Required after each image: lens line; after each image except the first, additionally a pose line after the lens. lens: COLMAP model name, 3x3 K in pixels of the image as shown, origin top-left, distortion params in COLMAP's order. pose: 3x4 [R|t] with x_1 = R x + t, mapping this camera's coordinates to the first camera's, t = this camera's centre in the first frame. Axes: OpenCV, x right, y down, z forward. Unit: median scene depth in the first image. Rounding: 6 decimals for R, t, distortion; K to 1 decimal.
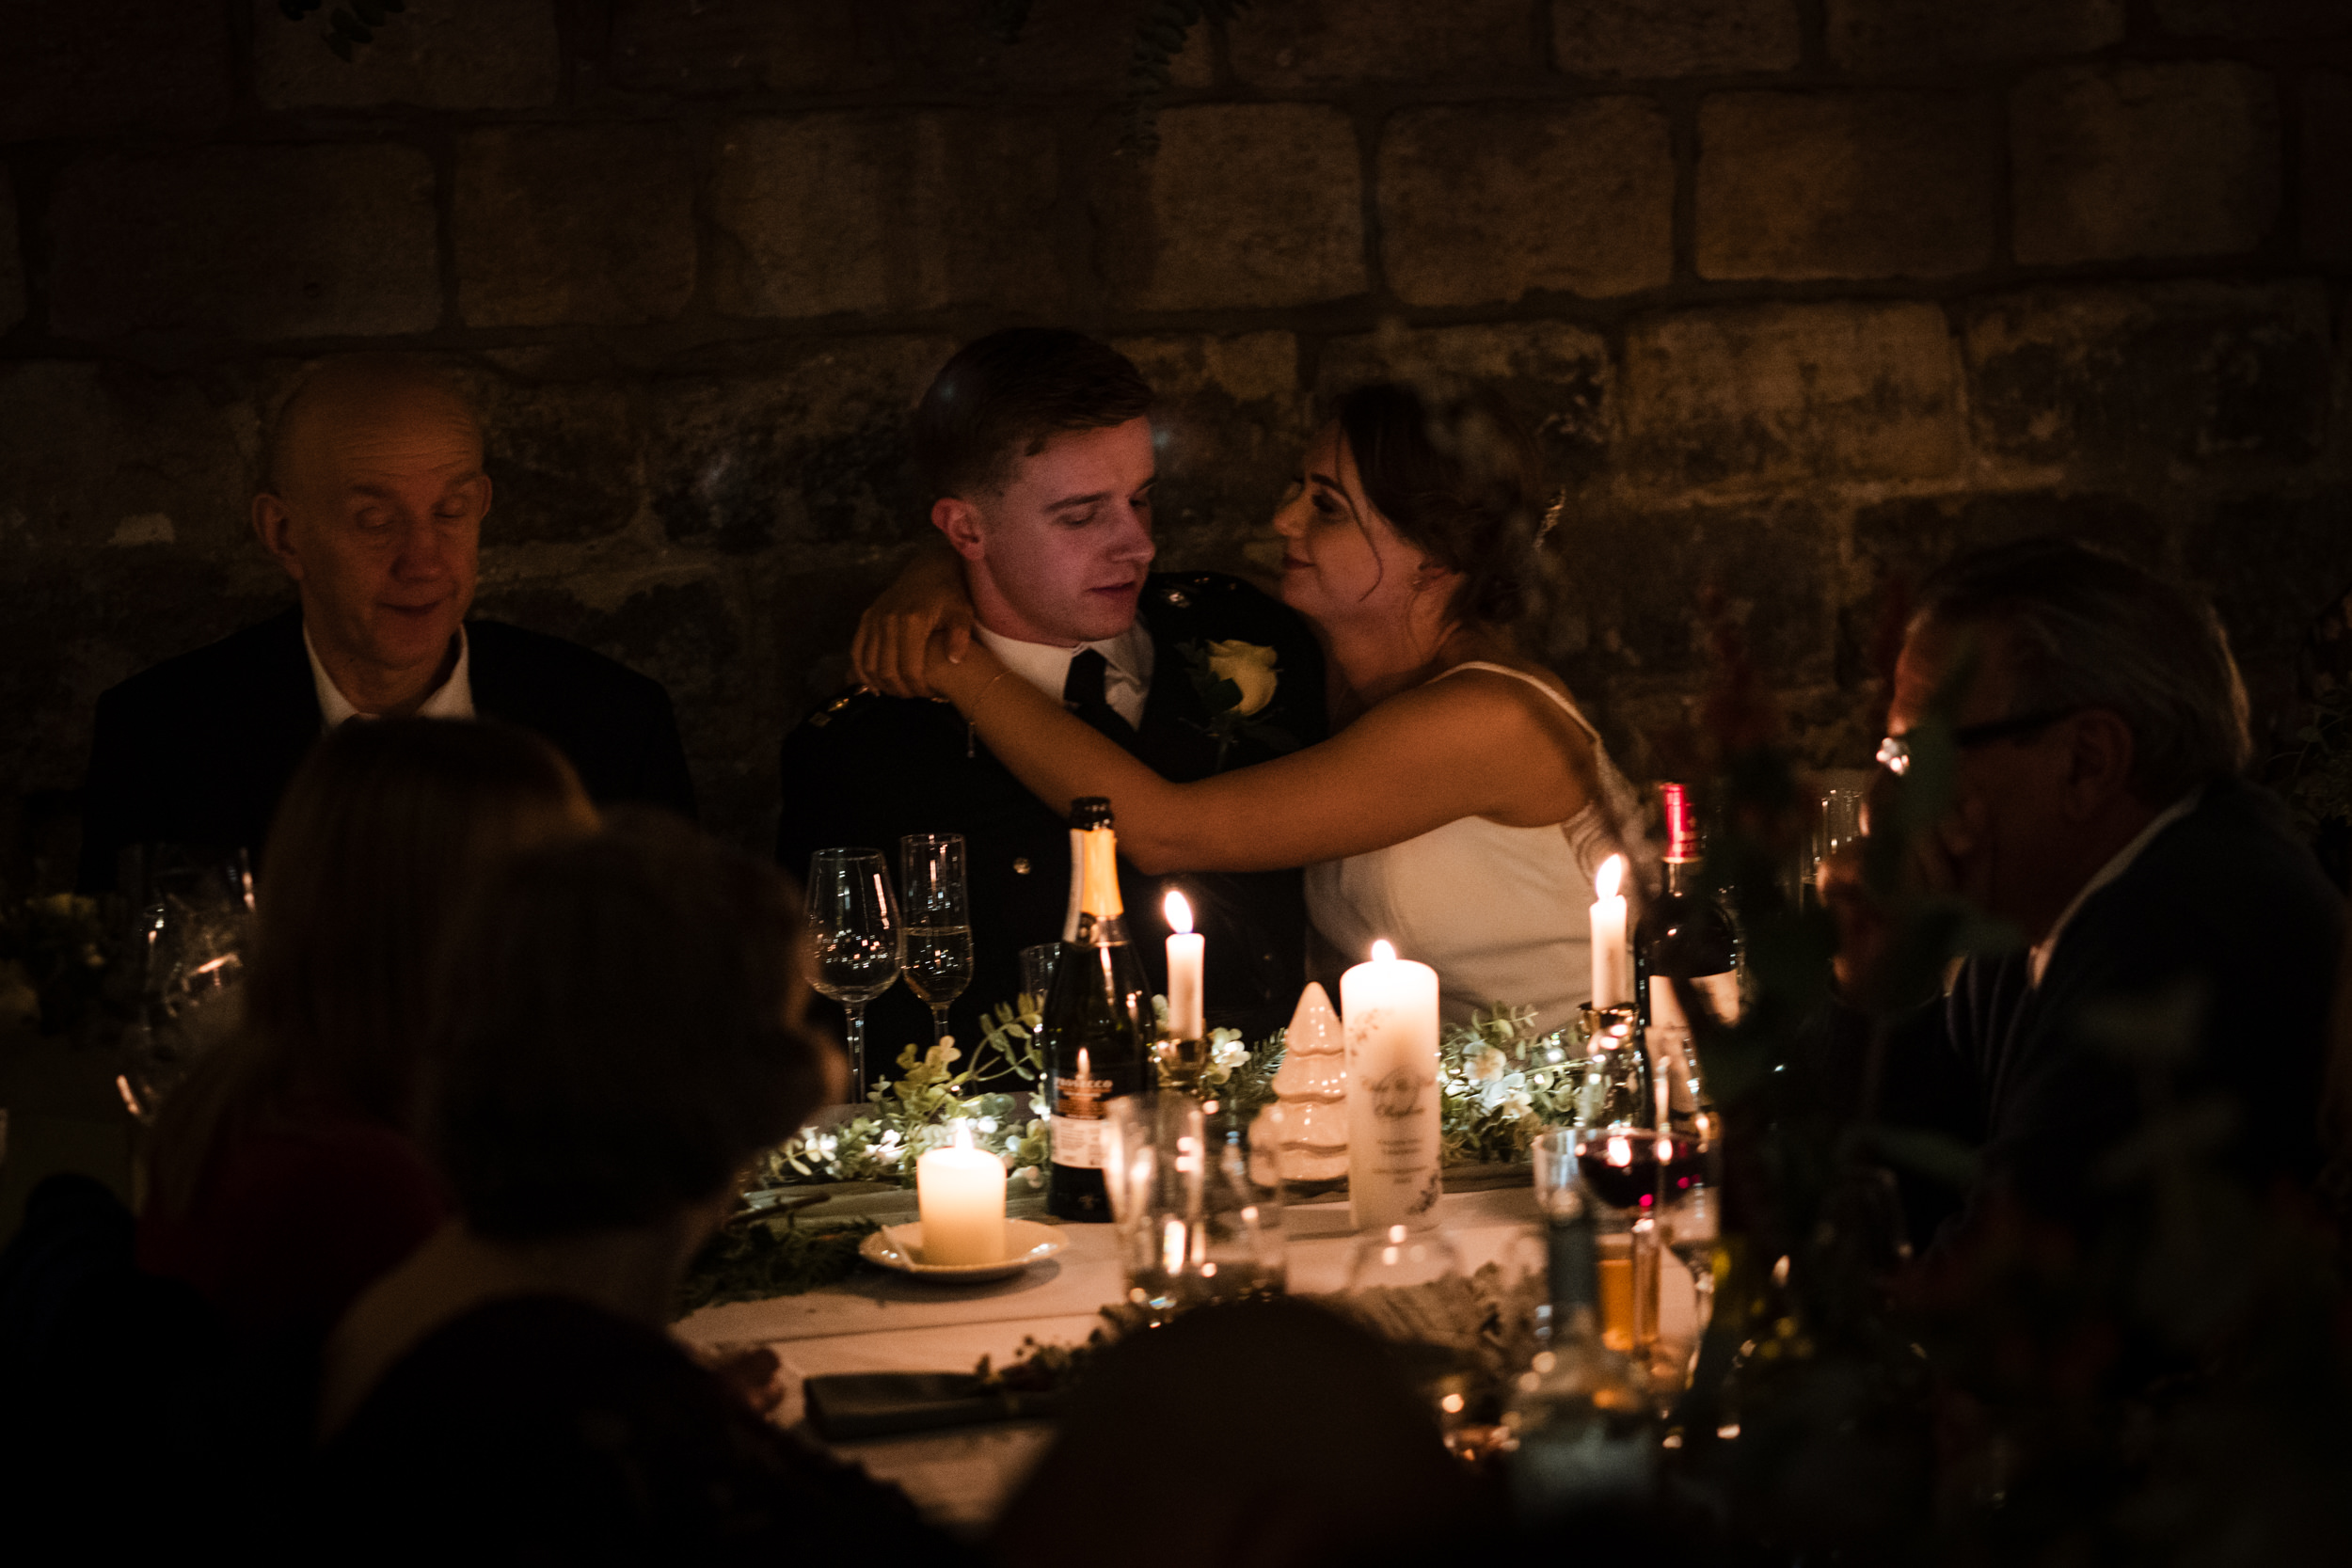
lens RADIAL K [[5704.3, 0, 1109.4], [0, 5704.3, 758.9], [0, 0, 1]] dist [0.014057, 0.000000]
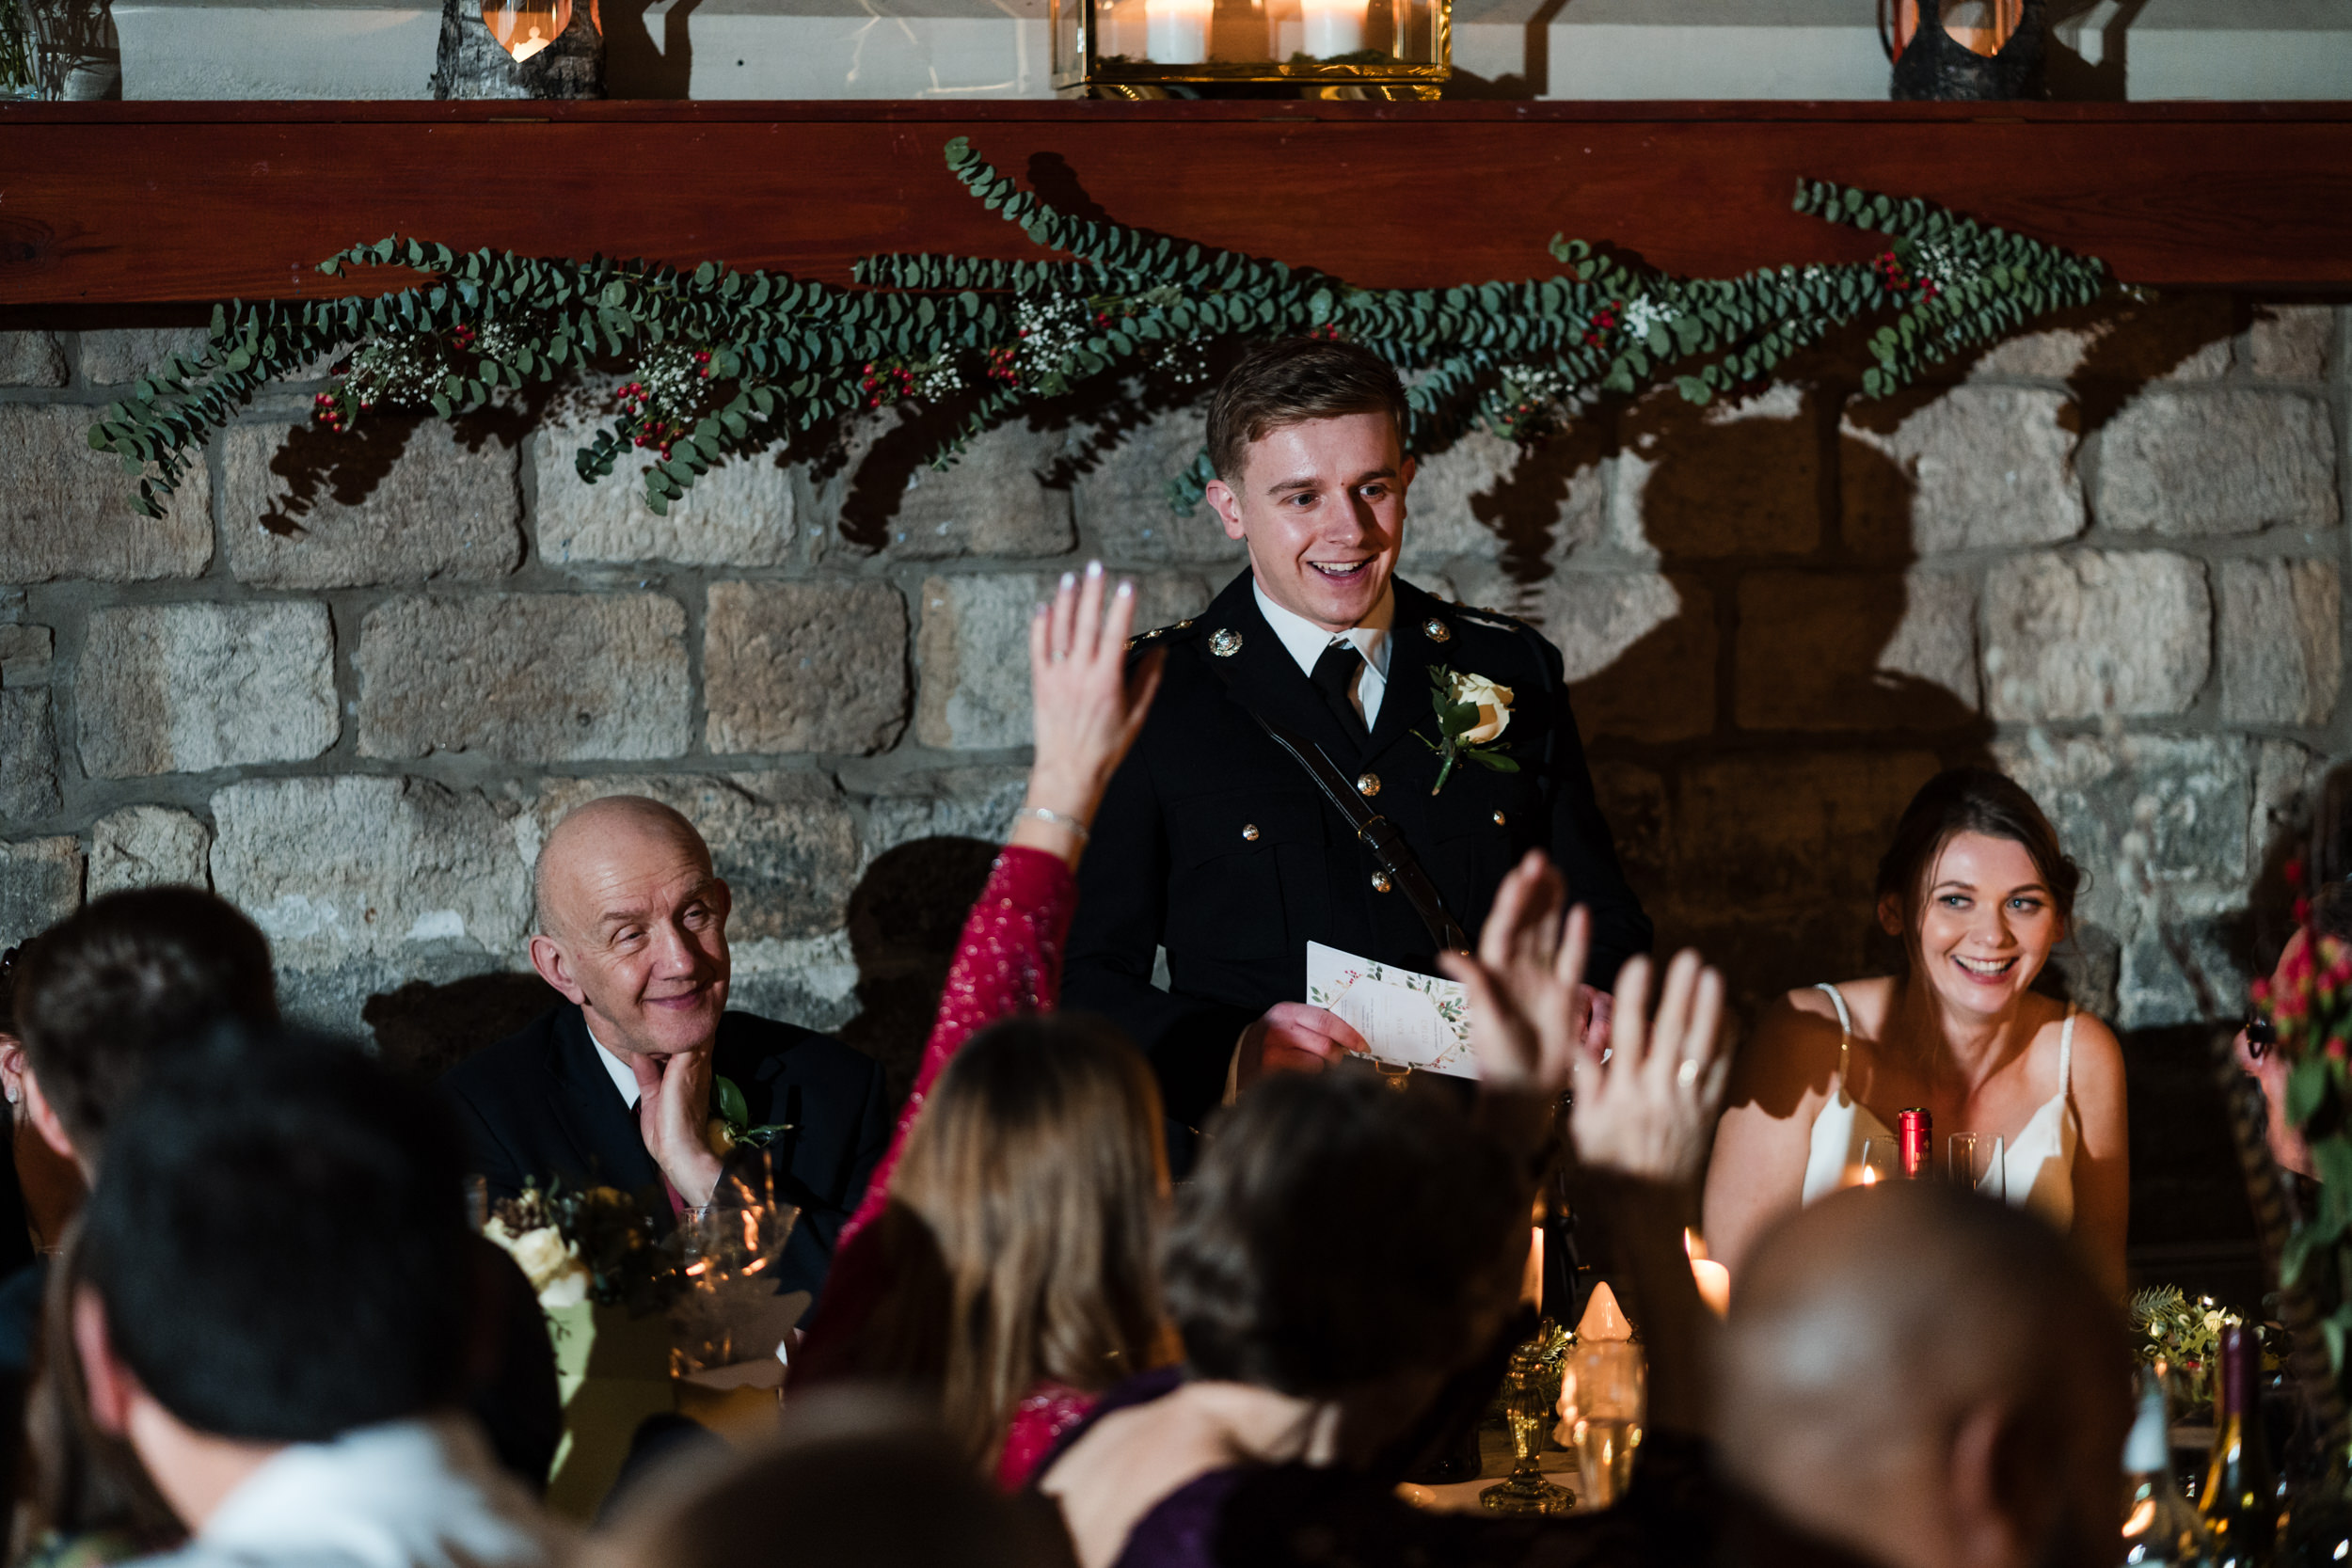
lens RADIAL K [[5704.3, 0, 1160.4], [0, 5704.3, 791.4], [0, 0, 1]] dist [0.014057, 0.000000]
pose [[0.993063, 0.011793, 0.116990, -0.156191], [-0.001694, 0.996289, -0.086054, 0.030960], [-0.117570, 0.085259, 0.989398, -0.151551]]
